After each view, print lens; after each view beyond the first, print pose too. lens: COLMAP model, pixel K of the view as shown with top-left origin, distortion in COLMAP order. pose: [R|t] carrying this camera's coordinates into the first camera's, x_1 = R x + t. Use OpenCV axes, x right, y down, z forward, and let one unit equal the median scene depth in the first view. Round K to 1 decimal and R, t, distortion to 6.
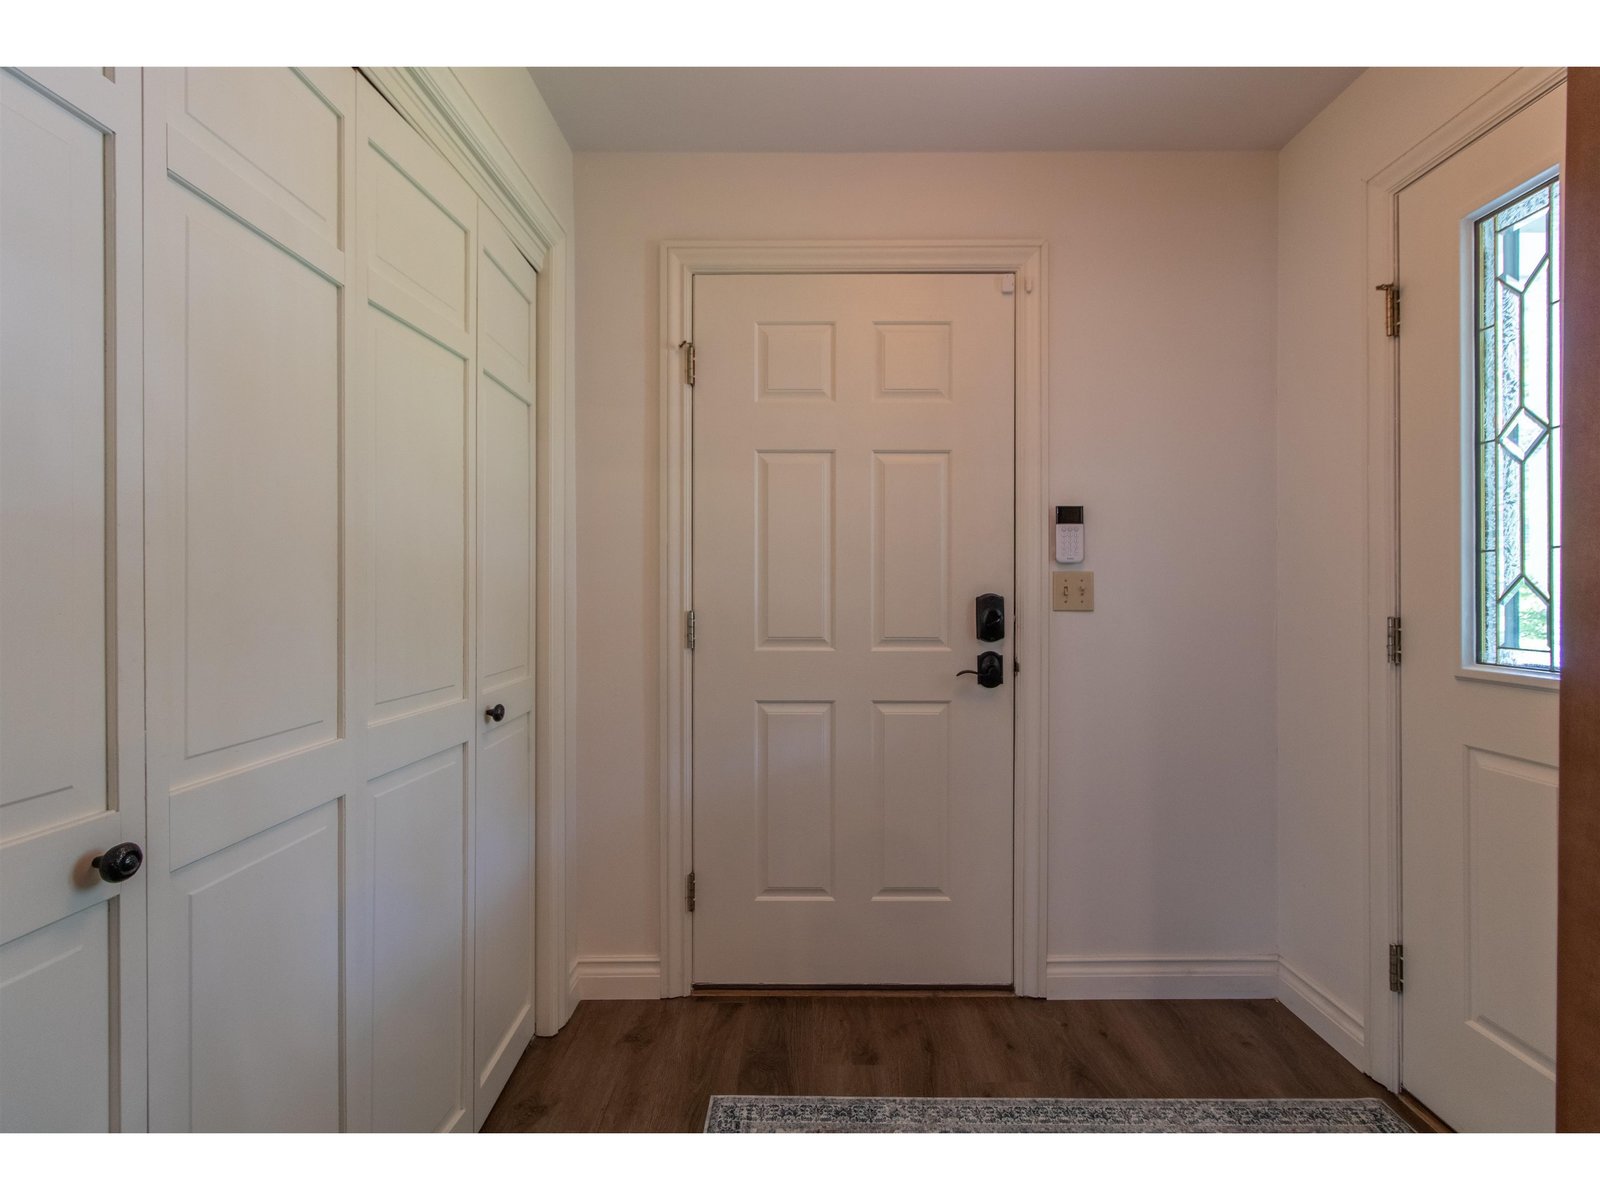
lens RADIAL K [[713.5, 0, 800.0], [0, 713.5, 600.0], [0, 0, 1]] dist [0.001416, 0.000555]
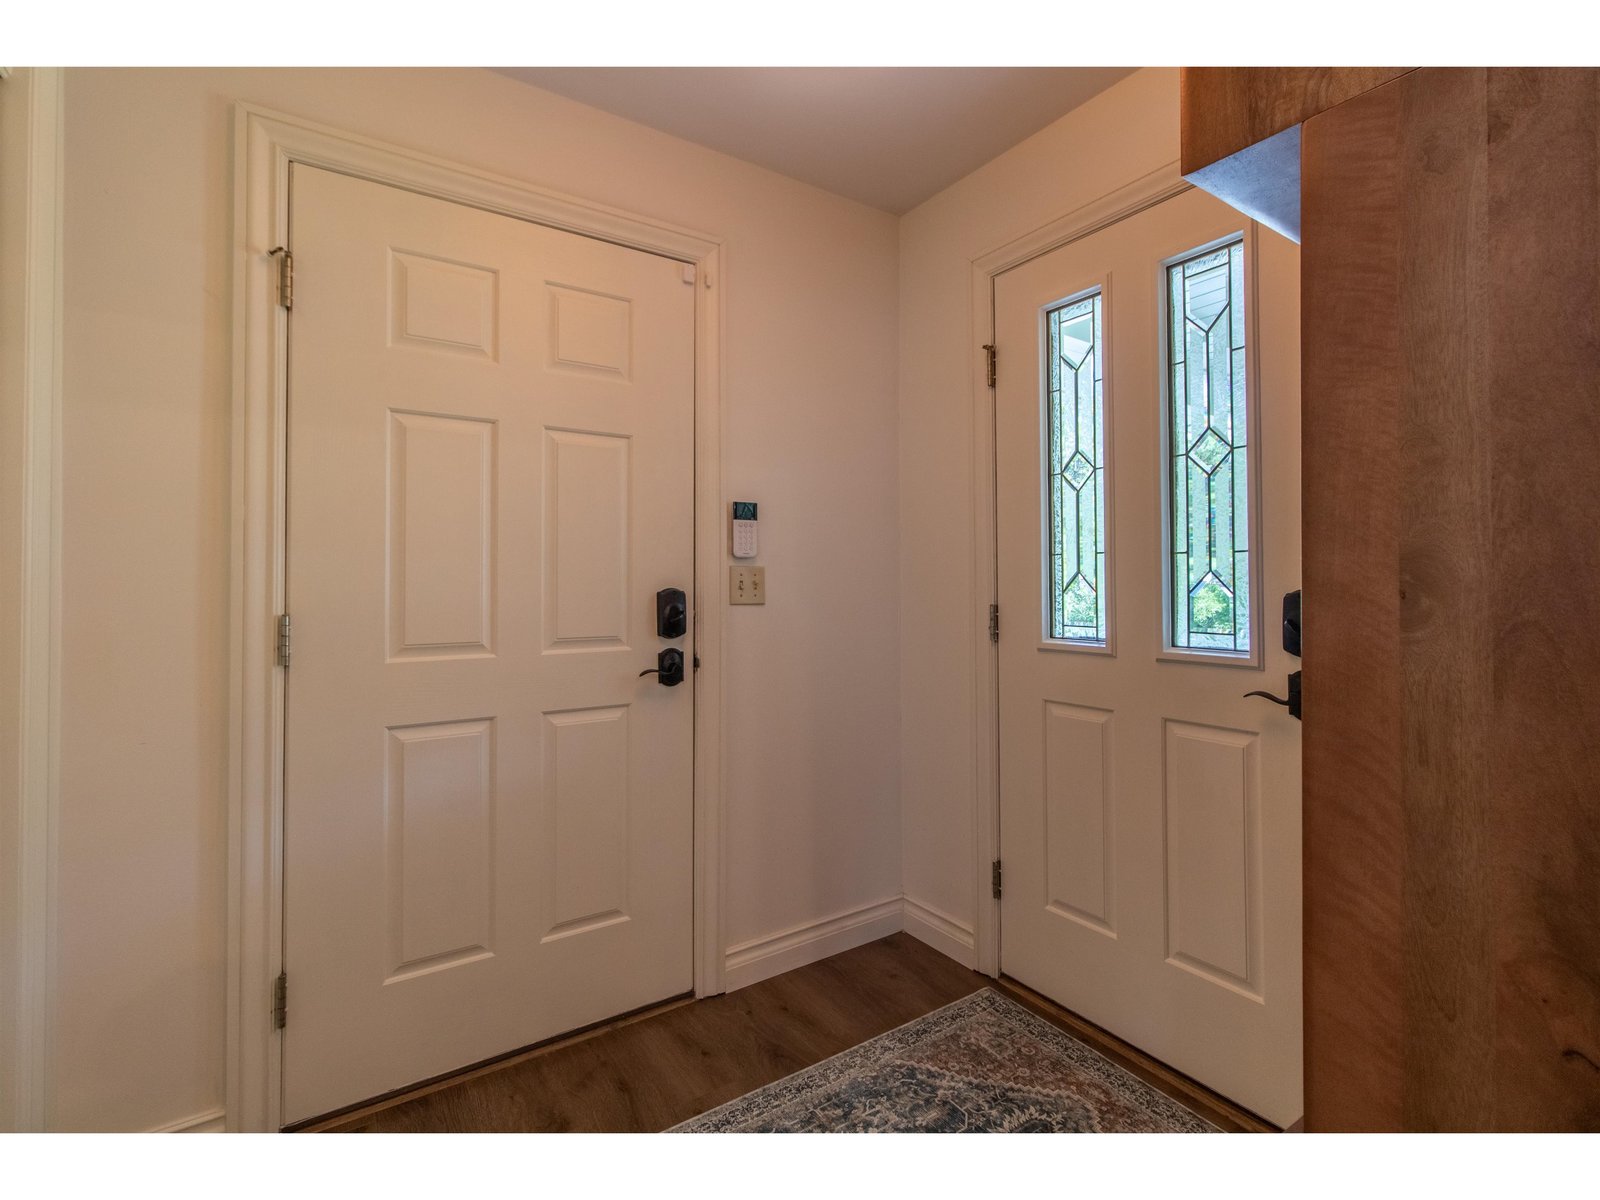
lens RADIAL K [[736.3, 0, 804.2], [0, 736.3, 581.8], [0, 0, 1]] dist [0.000674, 0.000609]
pose [[0.825197, -0.001614, 0.564843, -0.148911], [0.011524, 0.999836, -0.013979, -0.001798], [-0.564728, 0.018045, 0.825080, 0.077355]]
